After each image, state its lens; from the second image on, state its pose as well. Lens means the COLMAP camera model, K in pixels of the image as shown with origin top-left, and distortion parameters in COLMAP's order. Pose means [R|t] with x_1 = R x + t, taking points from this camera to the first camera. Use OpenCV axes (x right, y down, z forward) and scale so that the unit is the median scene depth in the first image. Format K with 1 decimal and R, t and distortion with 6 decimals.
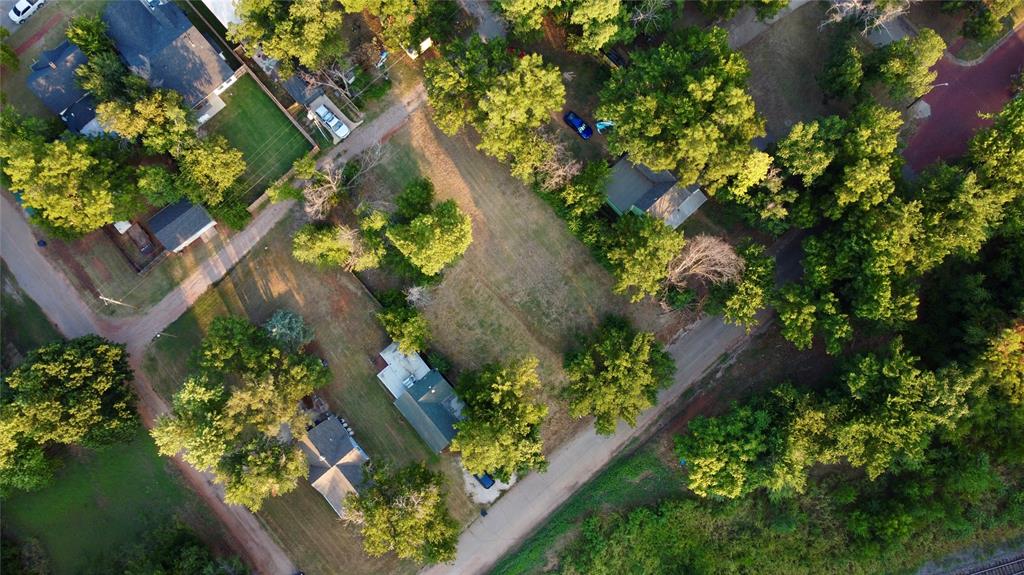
lens RADIAL K [[778.1, 0, 512.0], [0, 778.1, 287.5], [0, 0, 1]] dist [-0.005736, 0.001697]
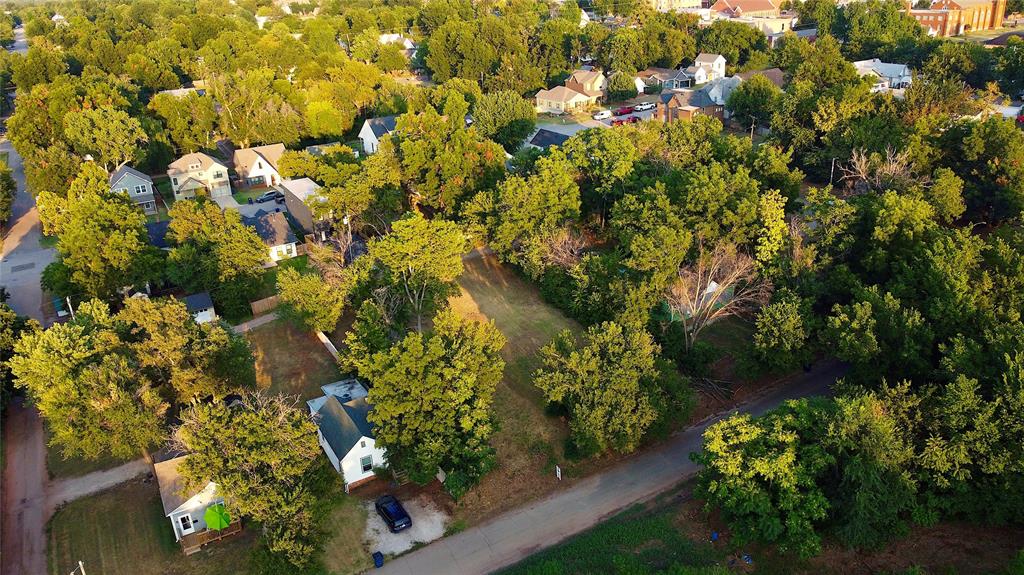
lens RADIAL K [[778.1, 0, 512.0], [0, 778.1, 287.5], [0, 0, 1]] dist [-0.005736, 0.001697]
pose [[0.980036, 0.047217, -0.193133, 0.172079], [-0.188393, 0.530997, -0.826166, 0.653687], [0.063544, 0.846057, 0.529291, 0.501898]]
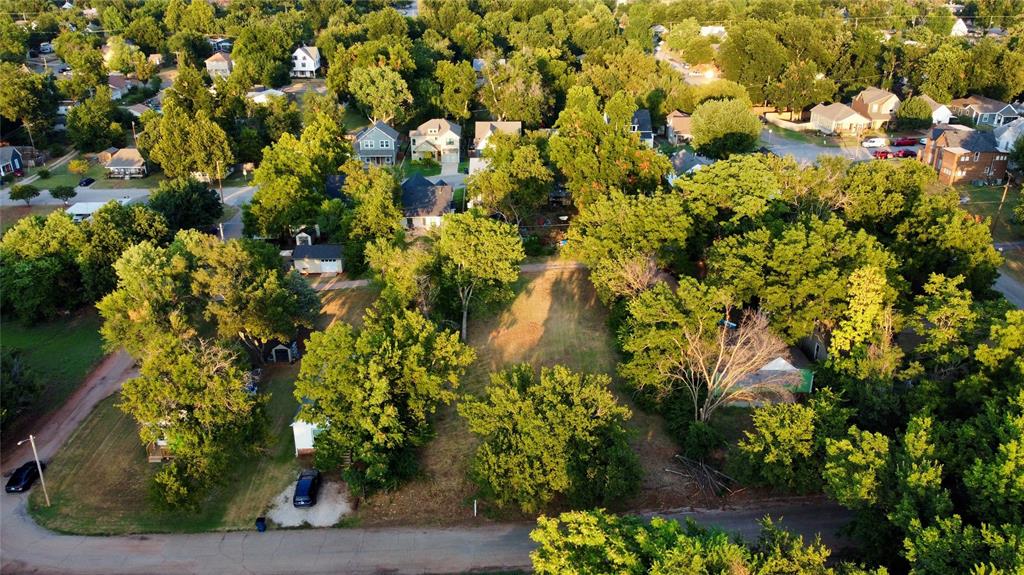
lens RADIAL K [[778.1, 0, 512.0], [0, 778.1, 287.5], [0, 0, 1]] dist [-0.005736, 0.001697]
pose [[0.771887, 0.265656, -0.577596, 0.434388], [-0.629638, 0.445205, -0.636670, 0.475510], [0.088013, 0.855114, 0.510915, 0.523668]]
